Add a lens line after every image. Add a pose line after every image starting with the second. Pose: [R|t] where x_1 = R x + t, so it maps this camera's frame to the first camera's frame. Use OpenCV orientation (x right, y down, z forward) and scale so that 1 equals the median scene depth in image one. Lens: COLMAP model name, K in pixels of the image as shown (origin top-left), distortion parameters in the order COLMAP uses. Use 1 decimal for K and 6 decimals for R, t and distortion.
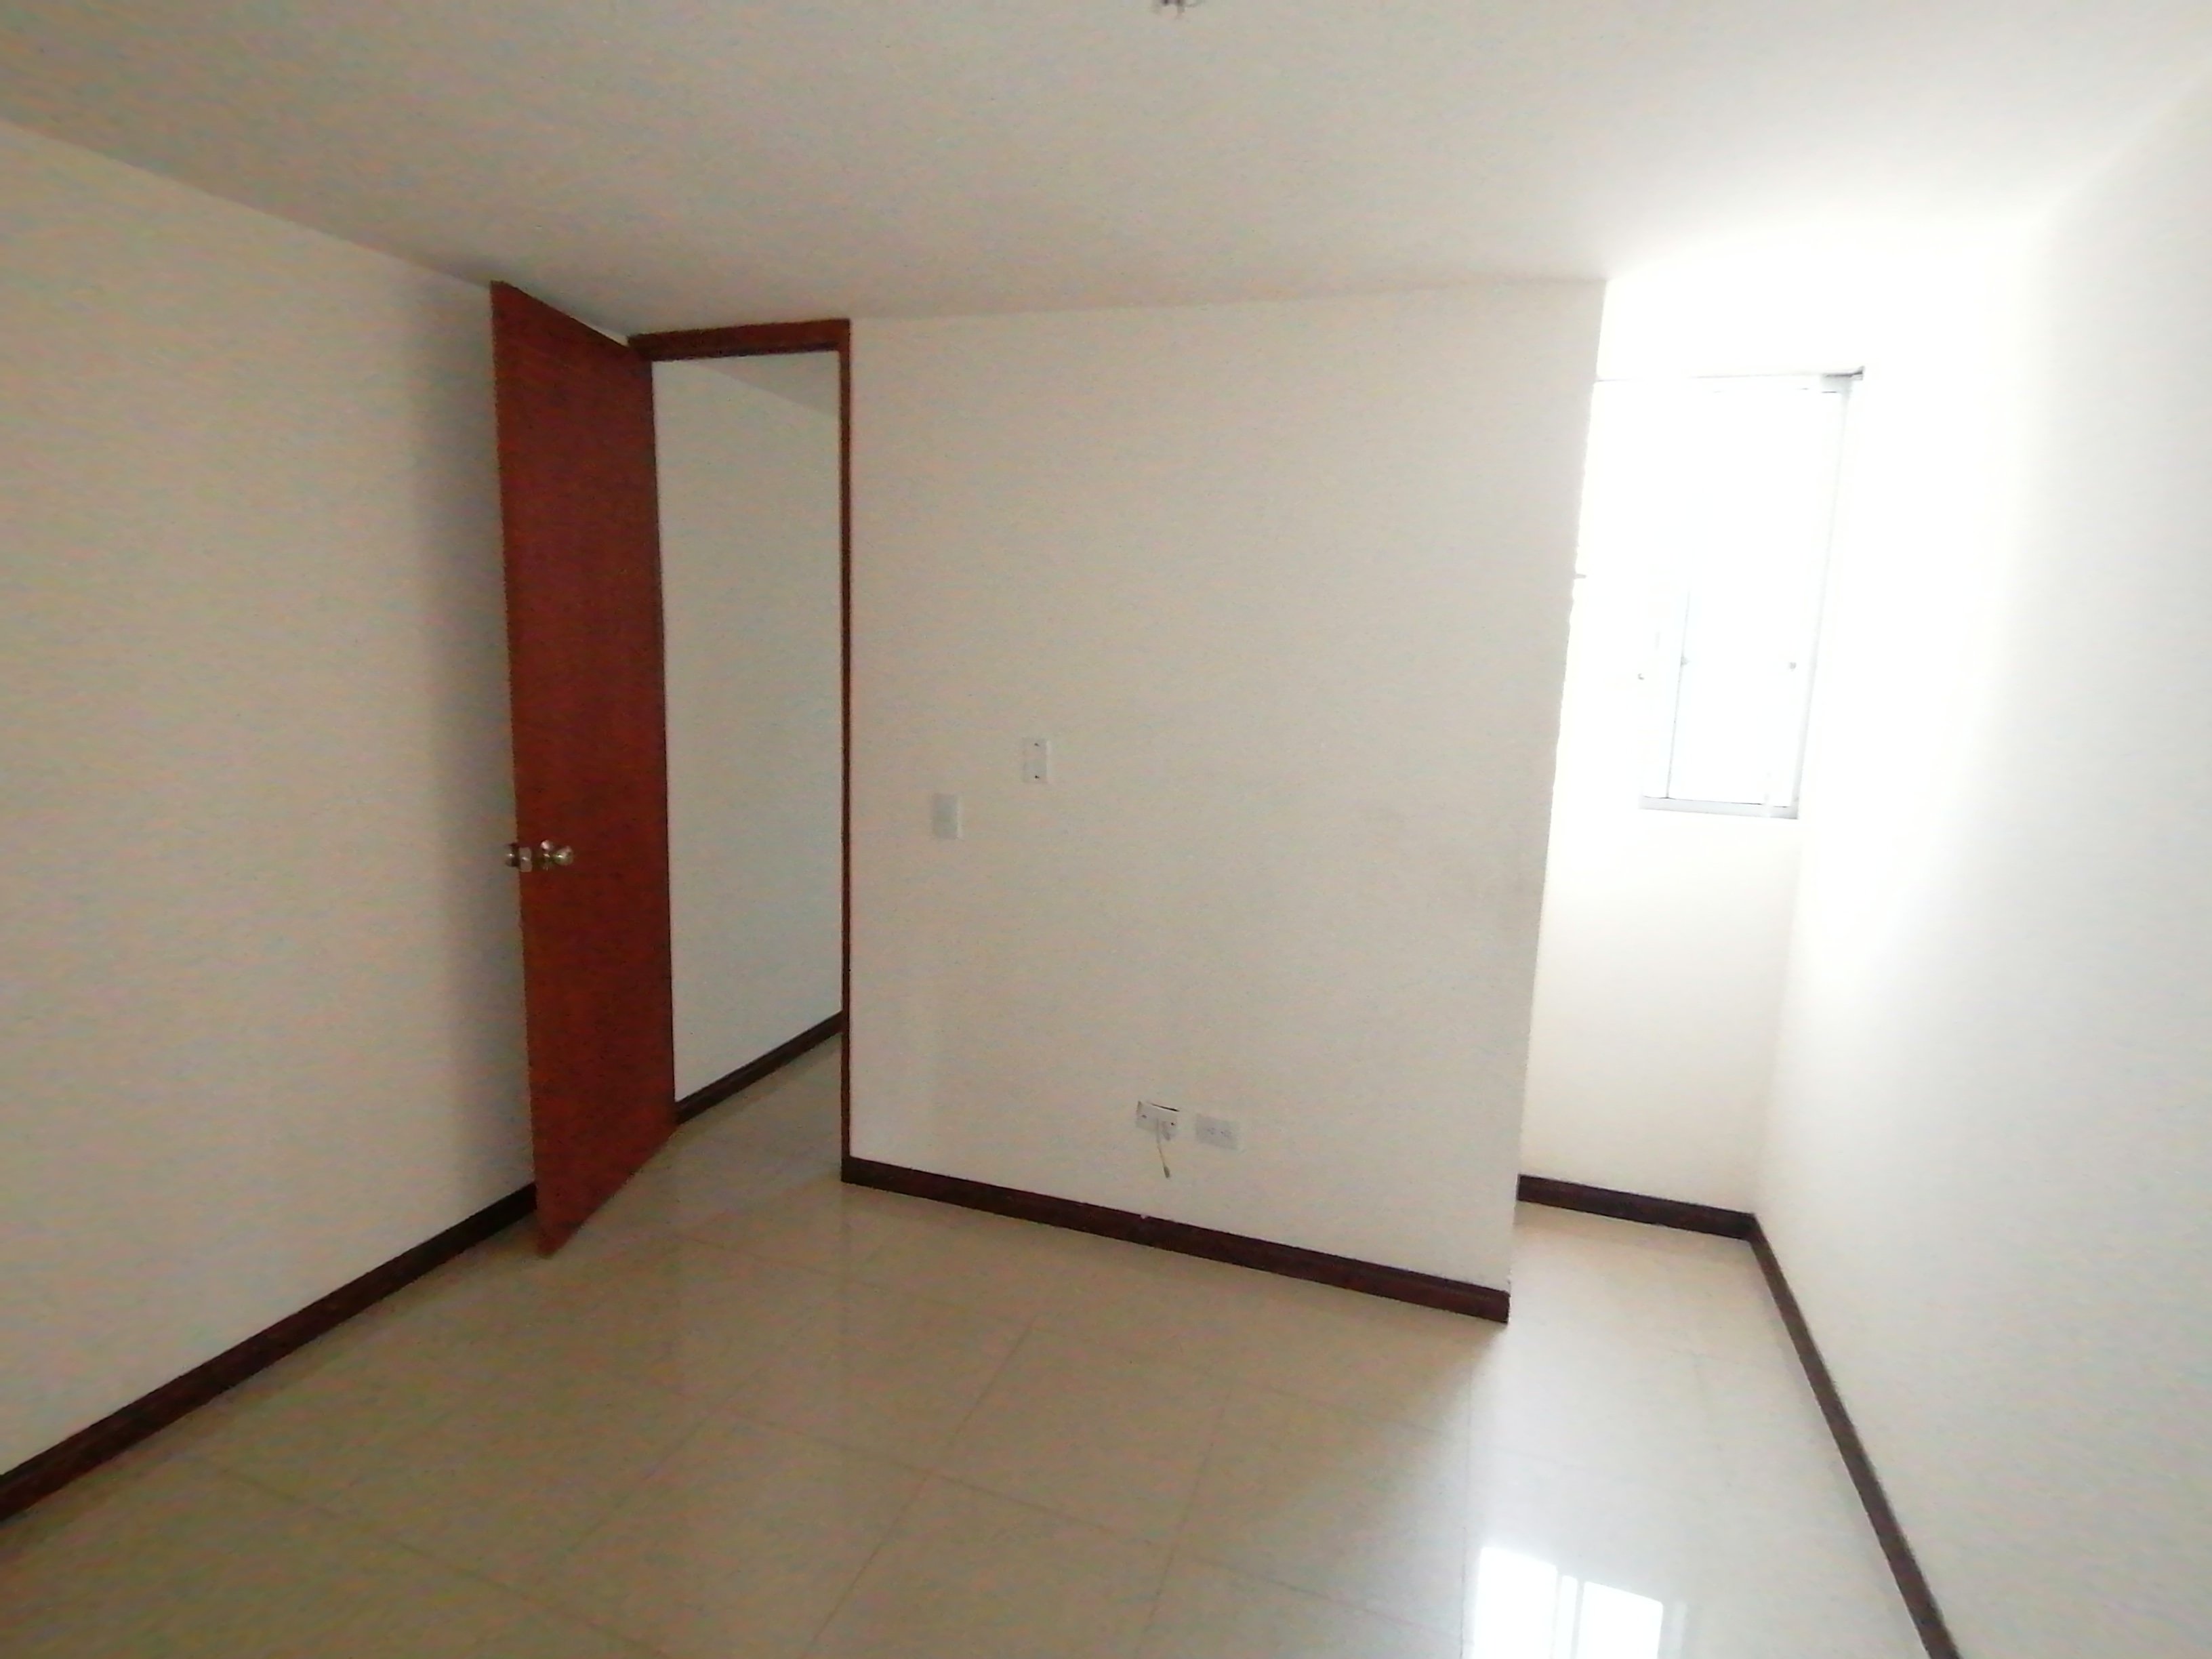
lens RADIAL K [[1087.3, 0, 1107.0], [0, 1087.3, 792.8], [0, 0, 1]] dist [0.003029, 0.000196]
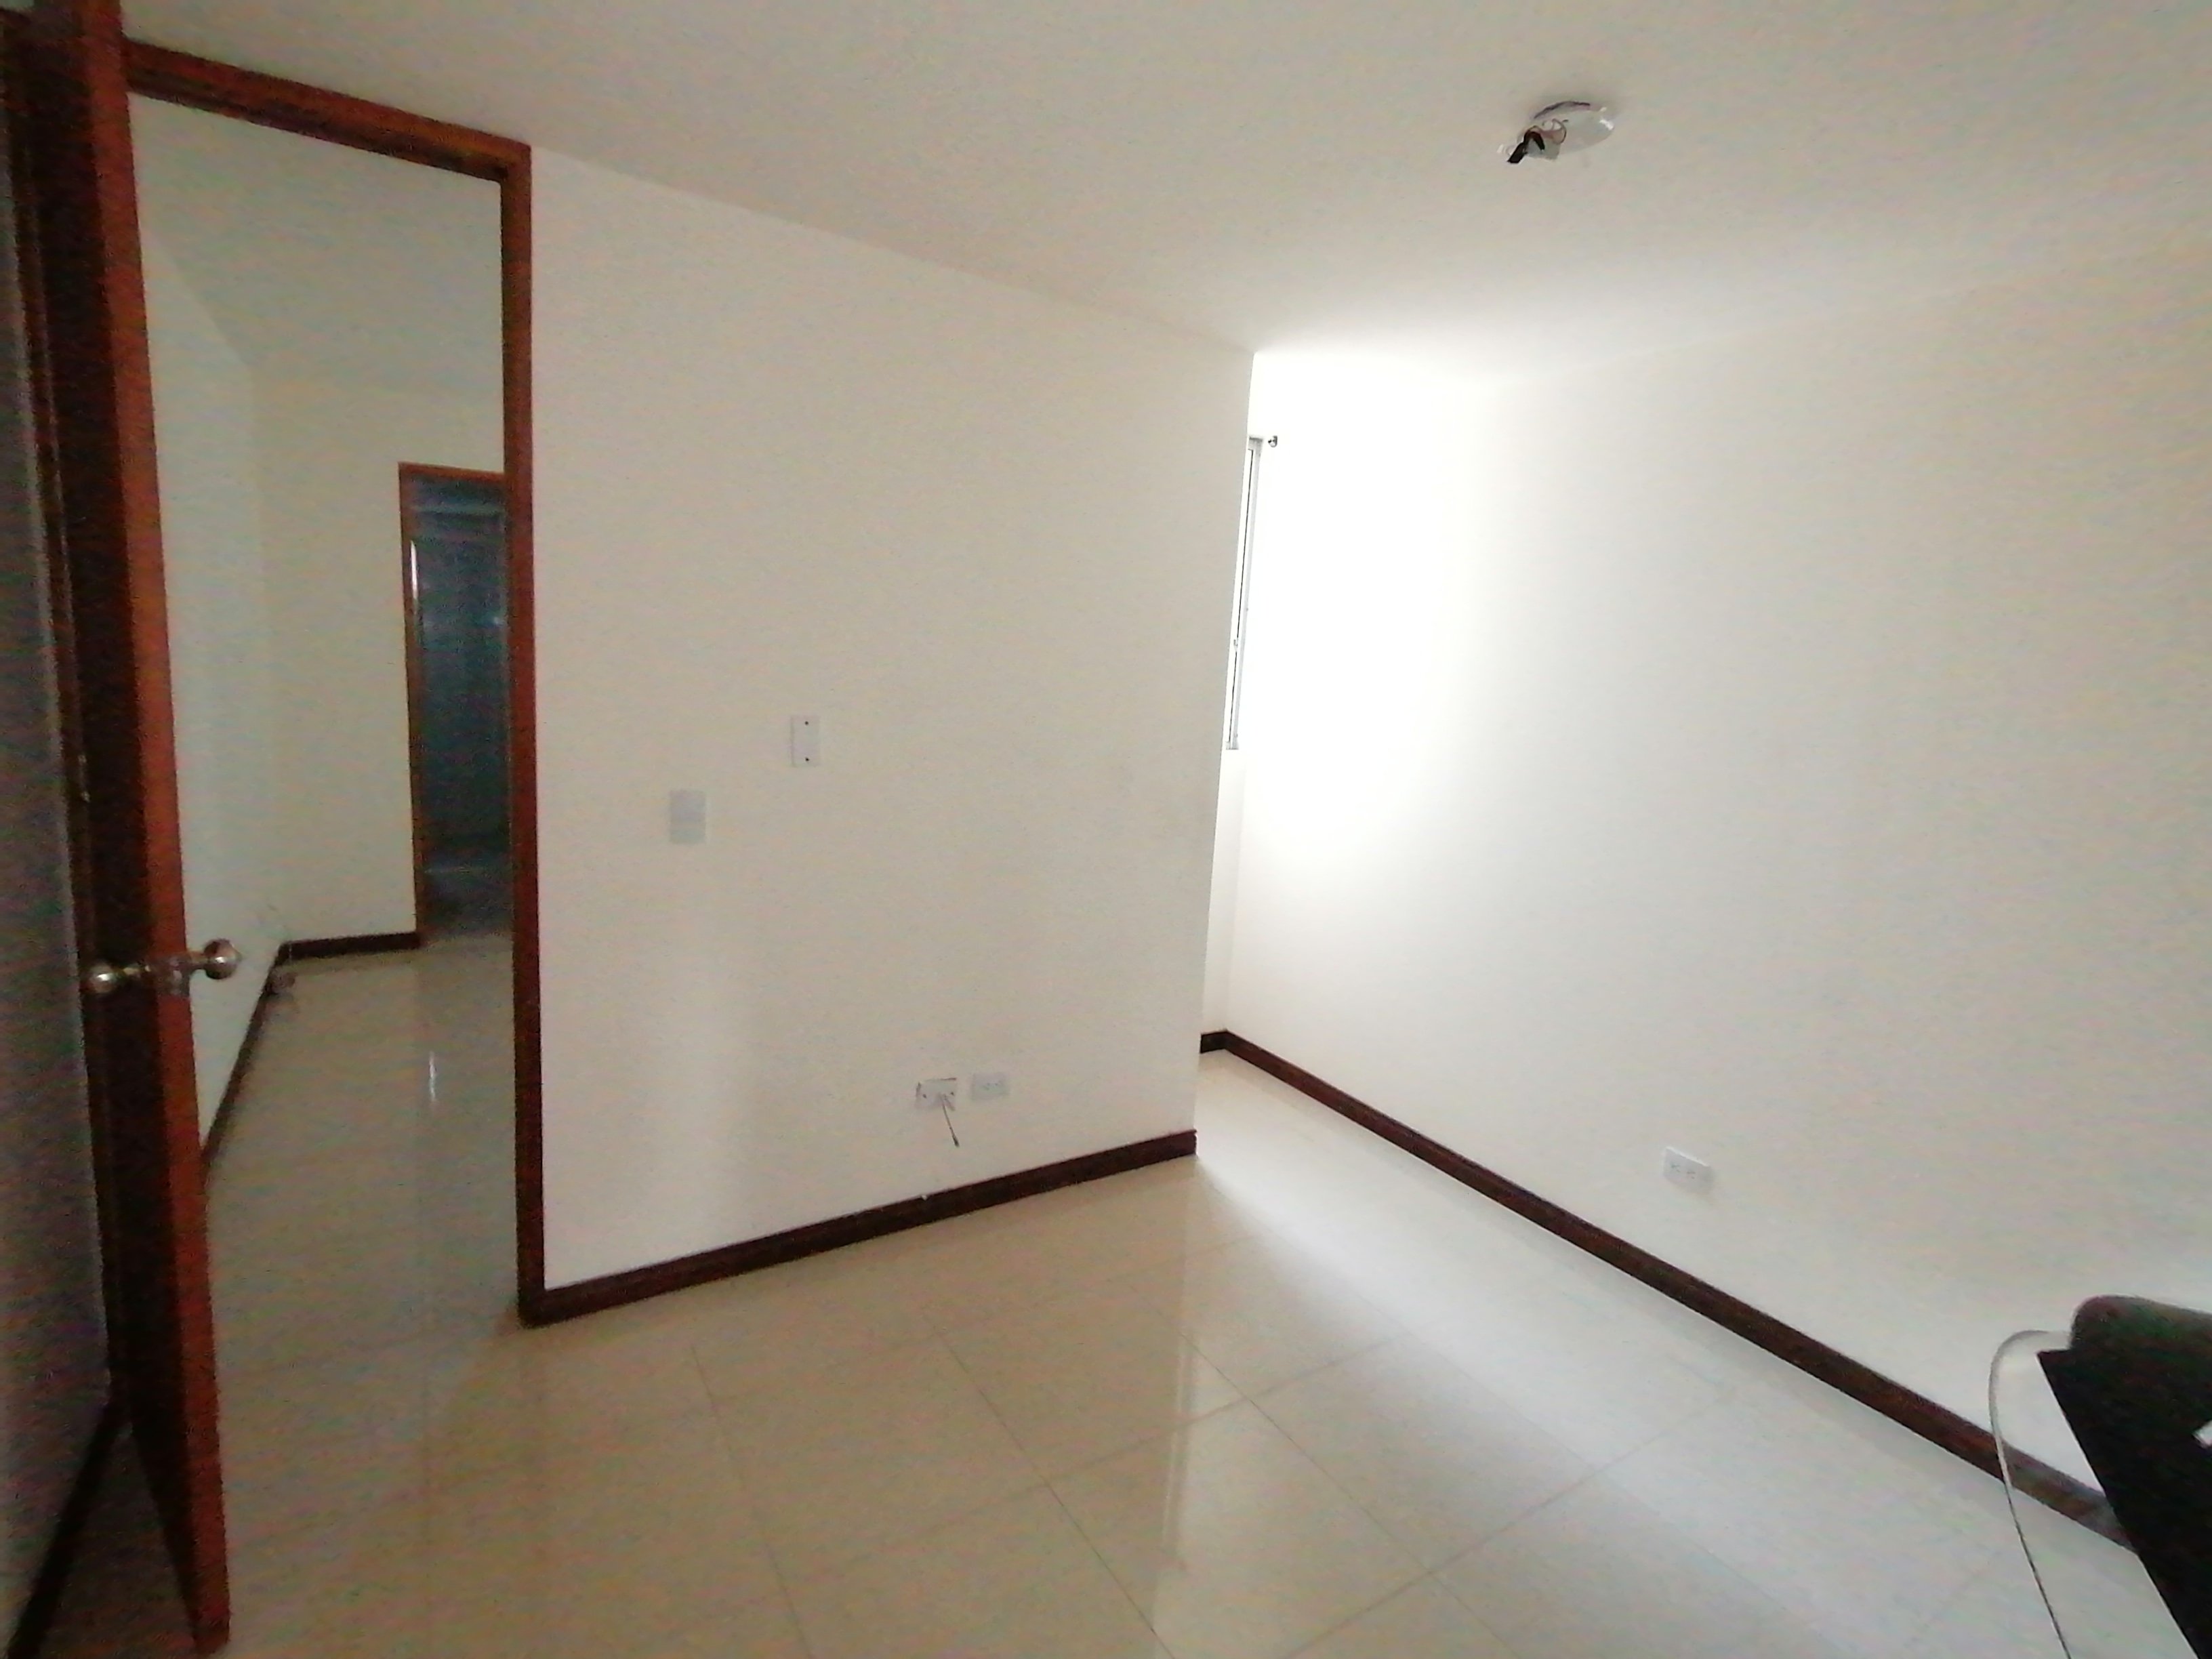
lens RADIAL K [[1093.6, 0, 1106.0], [0, 1093.6, 829.5], [0, 0, 1]] dist [-0.027292, 0.000235]
pose [[0.611897, -0.125024, 0.780994, -0.613367], [0.081825, 0.992136, 0.094715, -0.022428], [-0.786694, 0.005949, 0.617315, 0.262256]]
